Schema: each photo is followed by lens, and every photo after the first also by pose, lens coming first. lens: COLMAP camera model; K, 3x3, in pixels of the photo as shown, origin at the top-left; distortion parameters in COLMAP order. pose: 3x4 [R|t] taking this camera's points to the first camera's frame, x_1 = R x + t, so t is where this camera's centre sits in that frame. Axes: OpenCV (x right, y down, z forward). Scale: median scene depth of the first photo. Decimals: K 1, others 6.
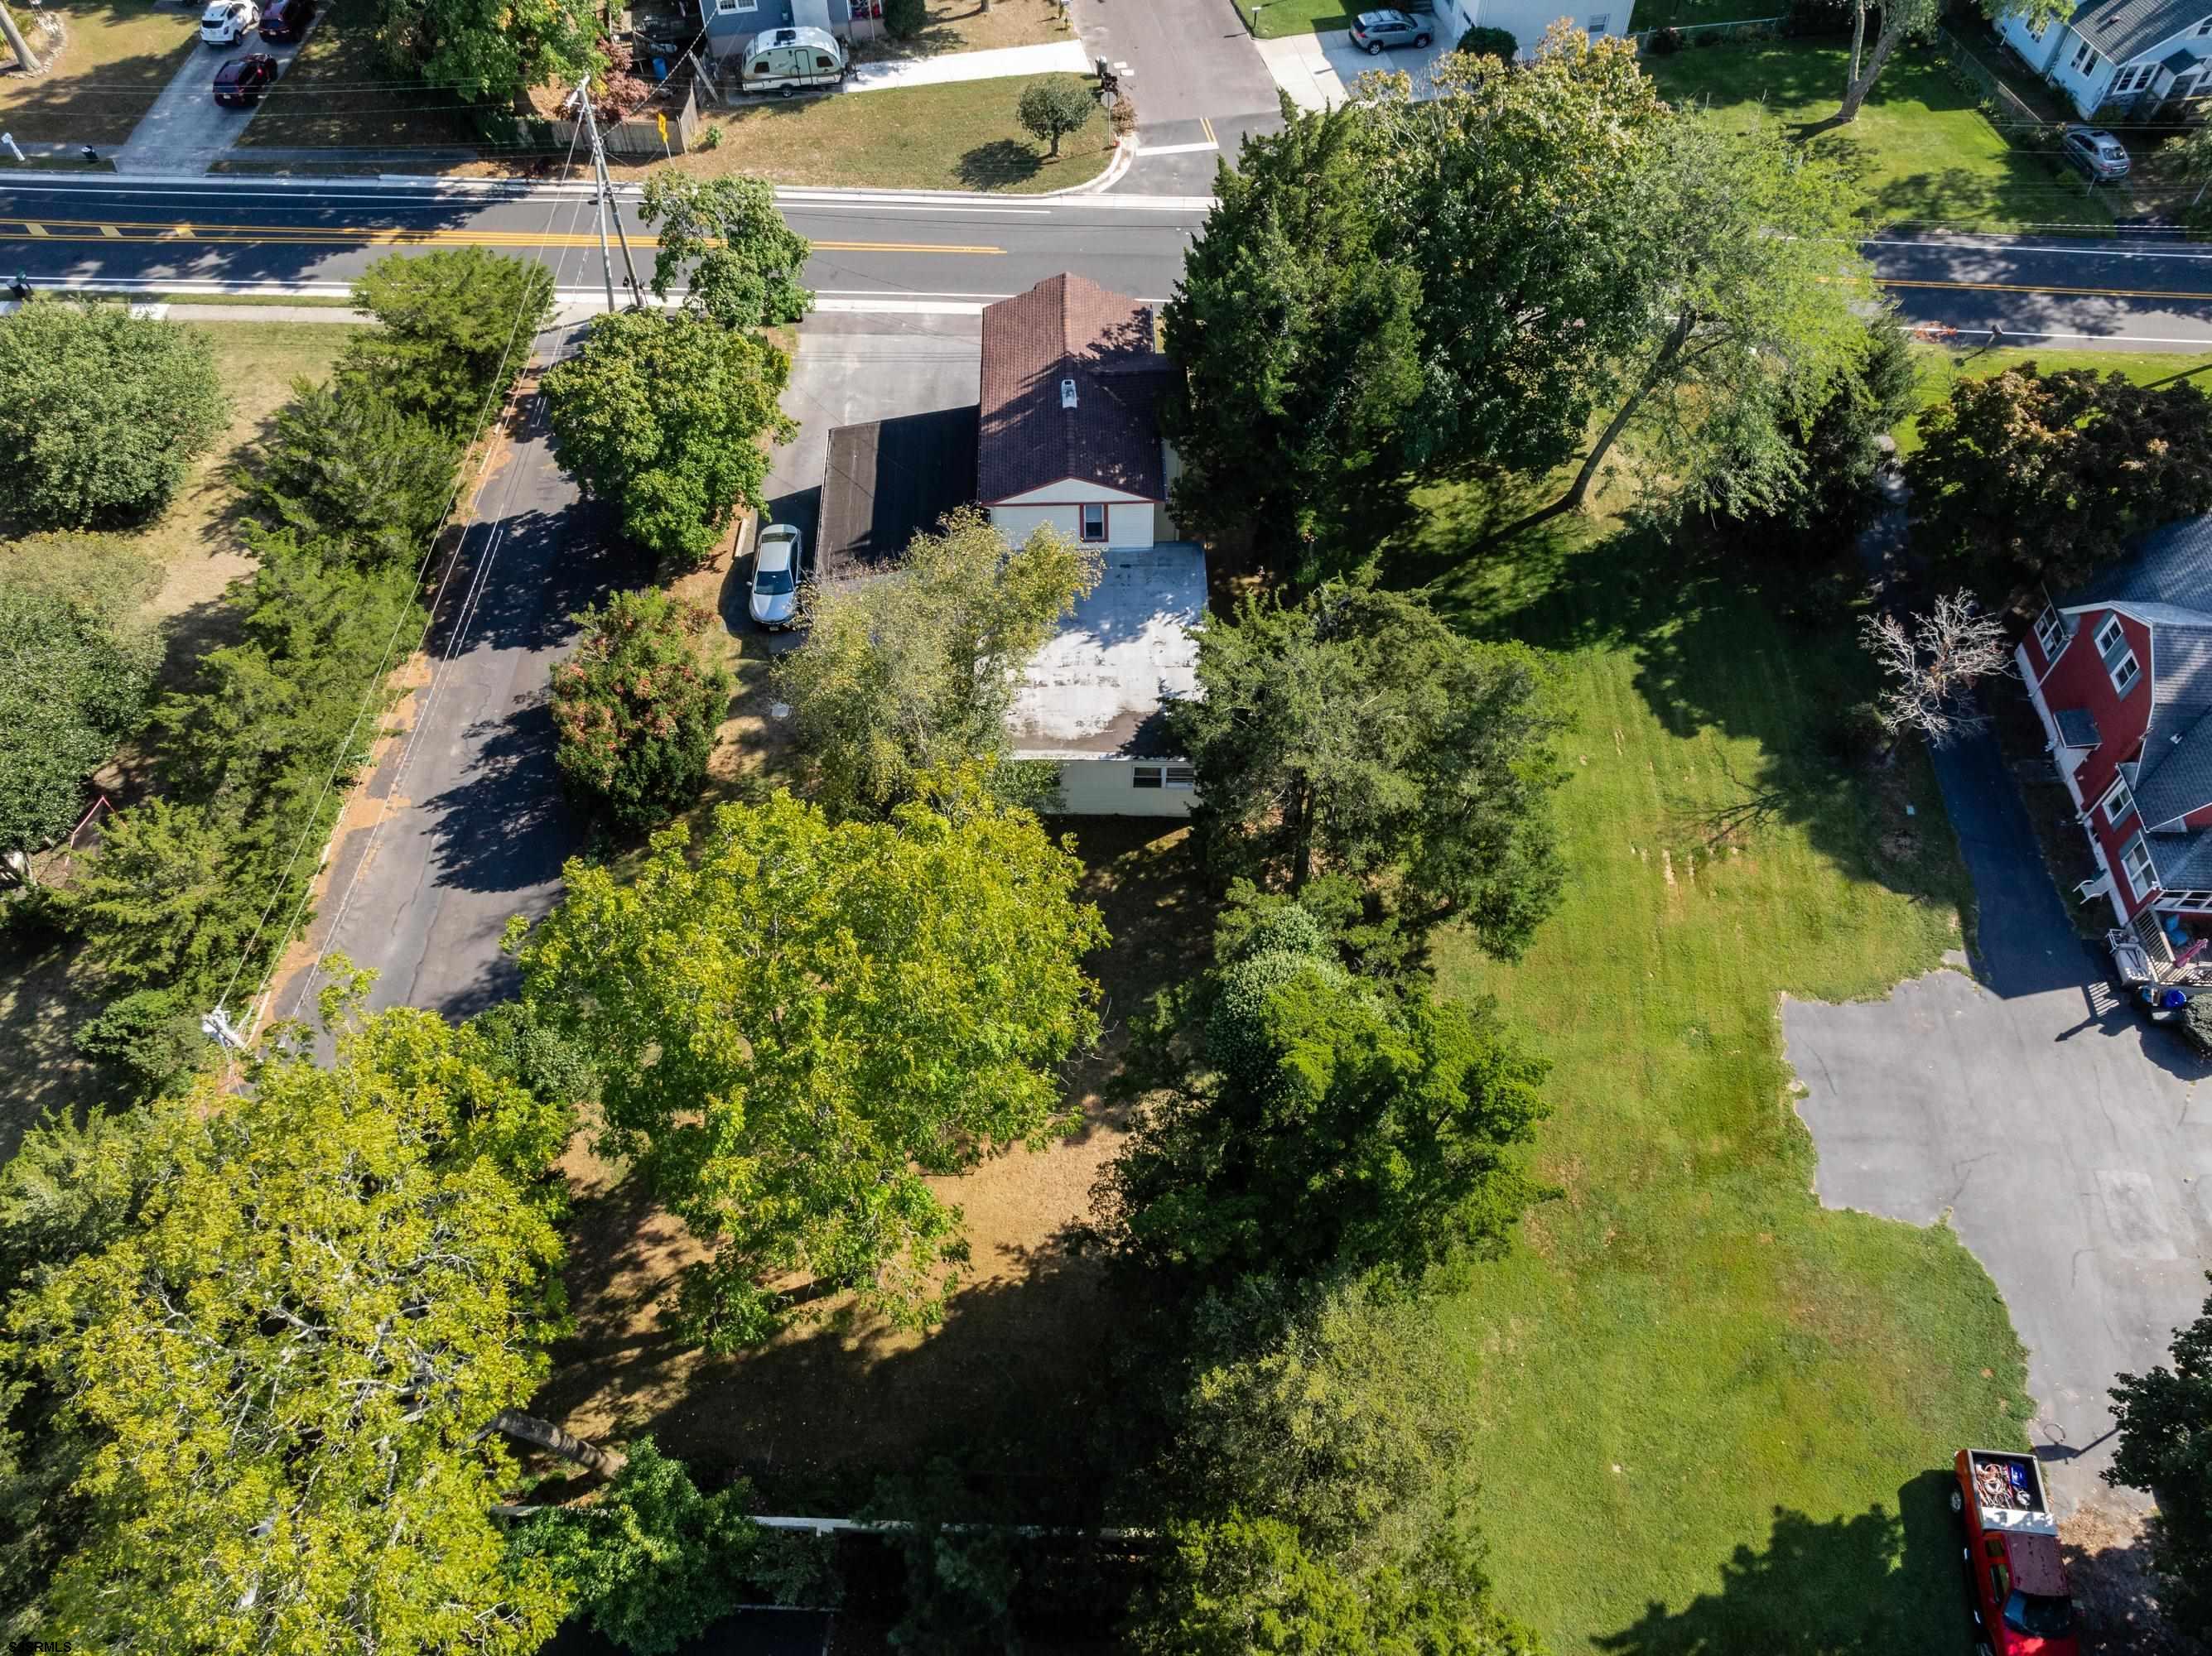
lens RADIAL K [[1580.6, 0, 1098.2], [0, 1580.6, 830.8], [0, 0, 1]] dist [-0.056152, 0.036404]
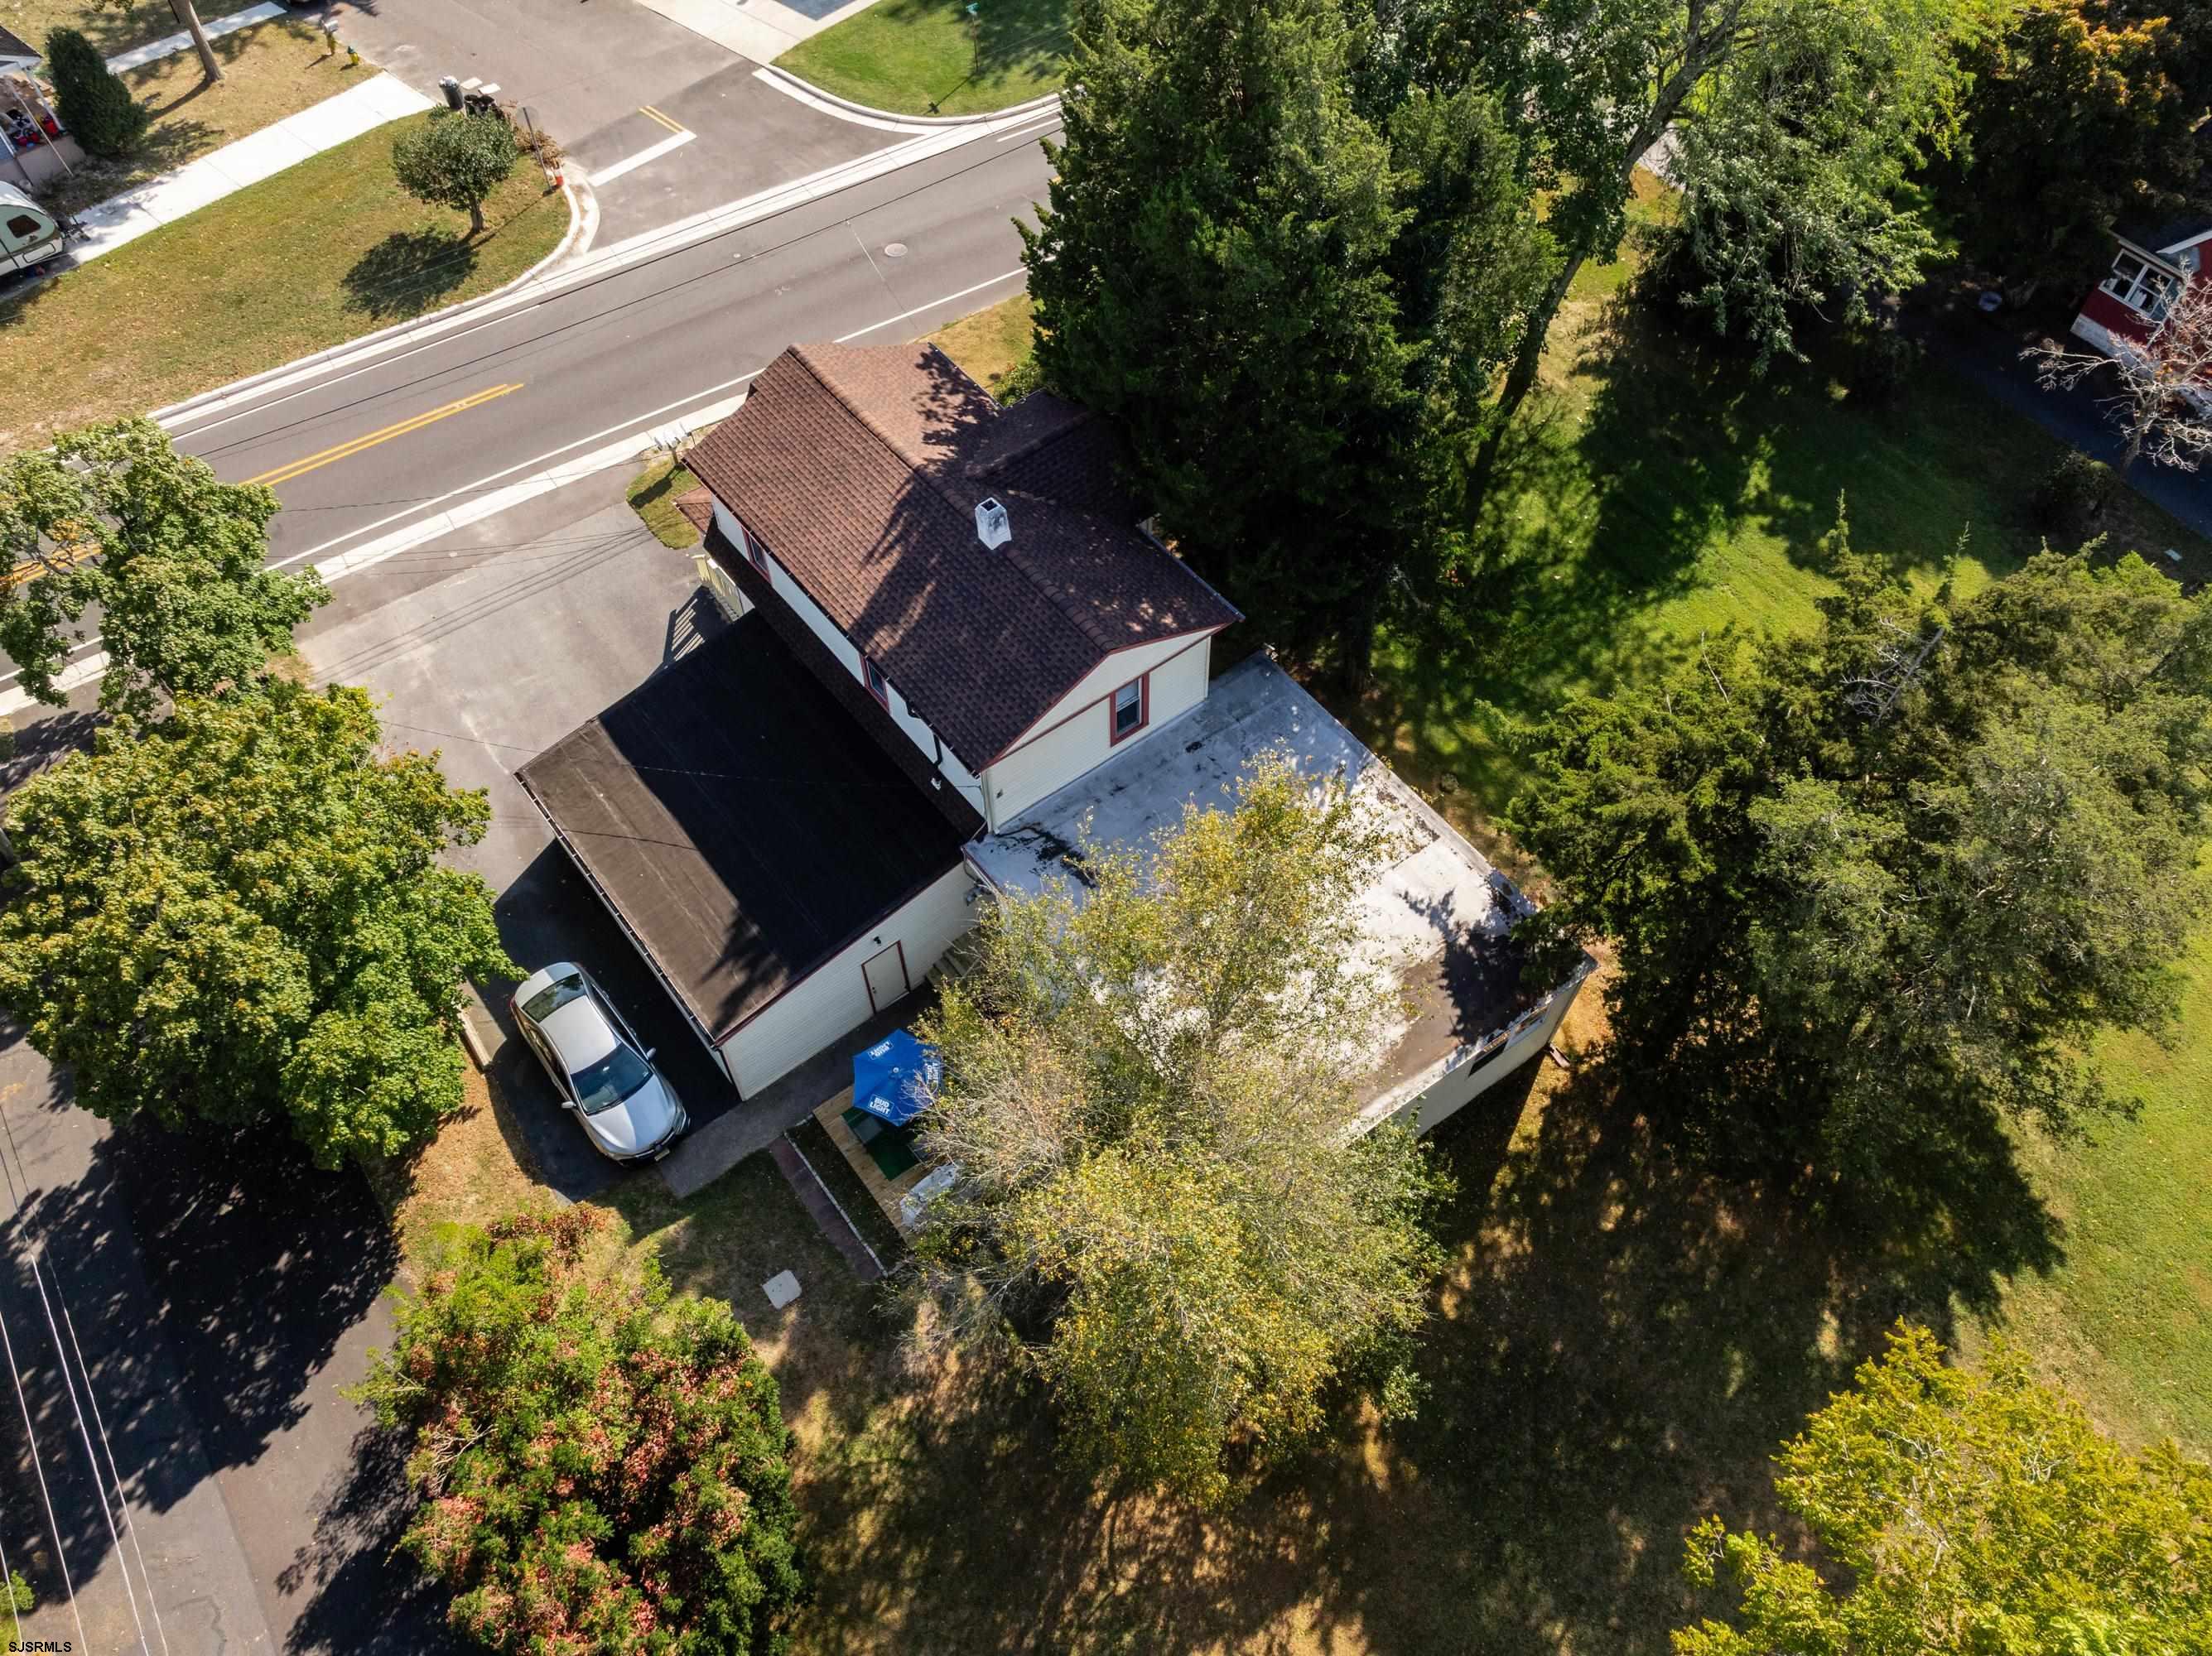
lens RADIAL K [[1580.6, 0, 1098.2], [0, 1580.6, 830.8], [0, 0, 1]] dist [-0.056152, 0.036404]
pose [[0.806840, -0.479818, 0.344650, -0.213171], [0.479559, 0.872650, 0.092225, -0.198109], [-0.345010, 0.090869, 0.934190, 0.435394]]
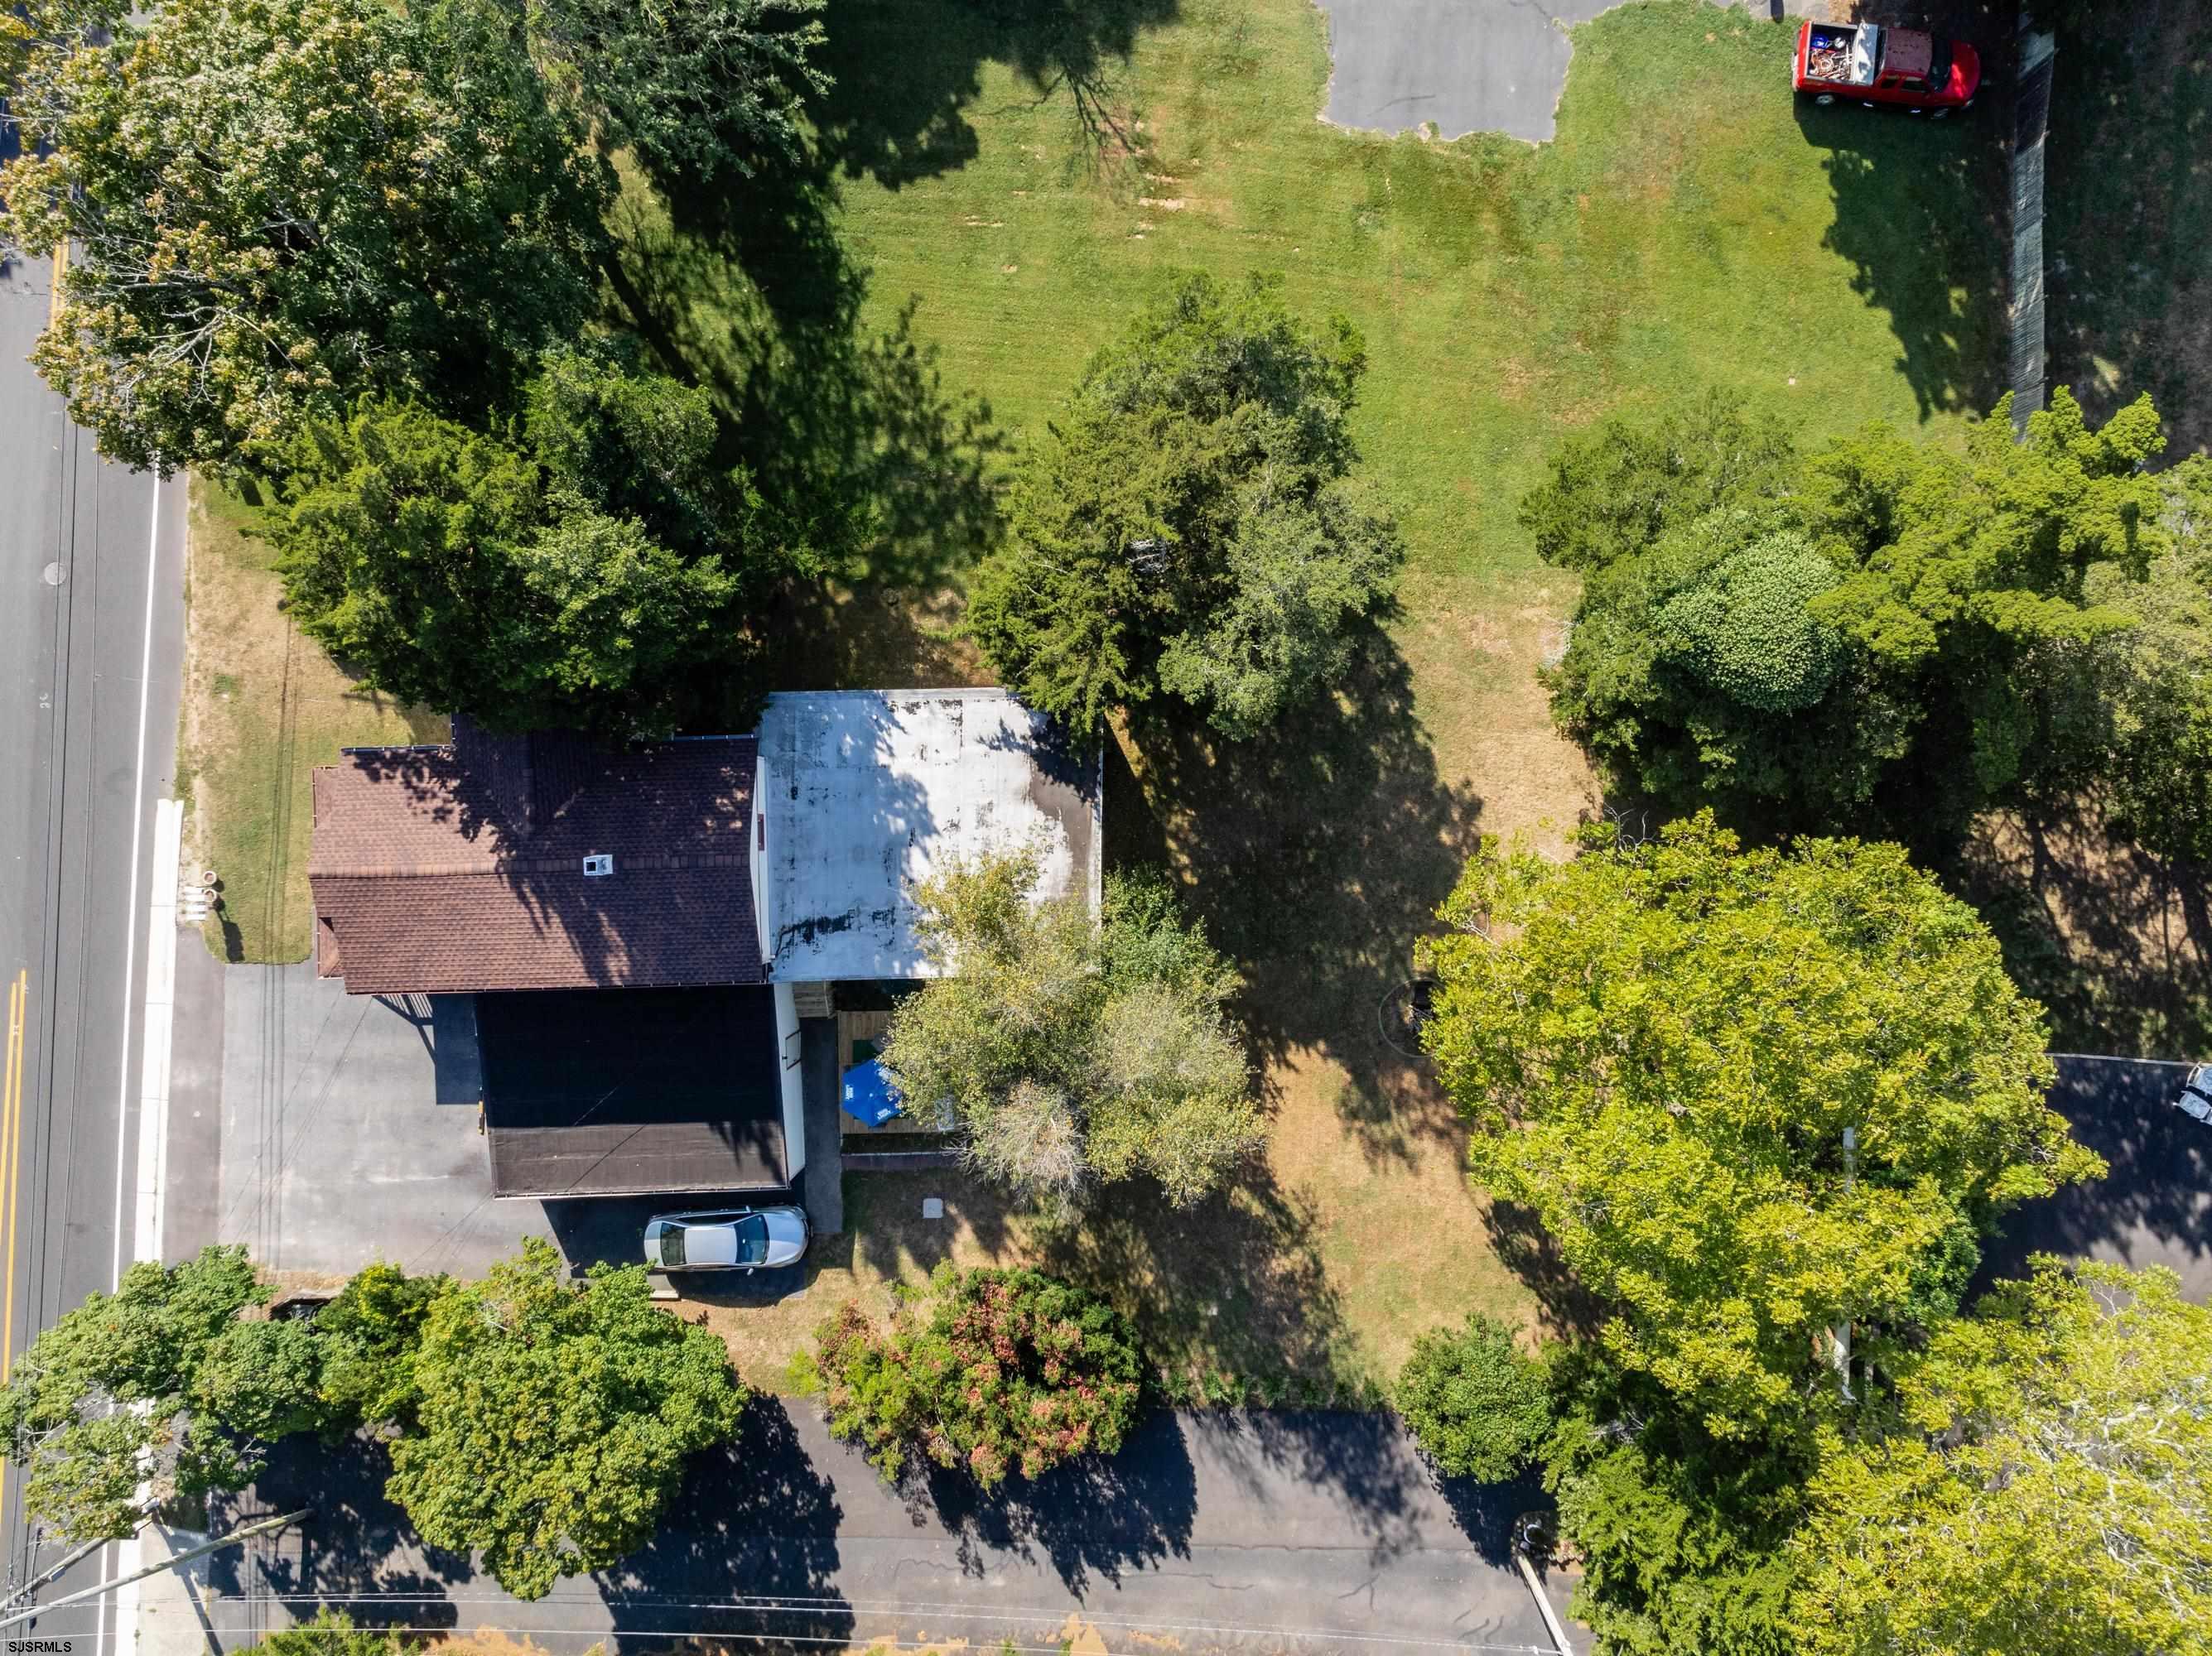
lens RADIAL K [[1580.6, 0, 1098.2], [0, 1580.6, 830.8], [0, 0, 1]] dist [-0.056152, 0.036404]
pose [[-0.000184, -0.999986, 0.005223, -0.004351], [0.807062, 0.002935, 0.590460, -0.477331], [-0.590467, 0.004324, 0.807050, 0.256592]]
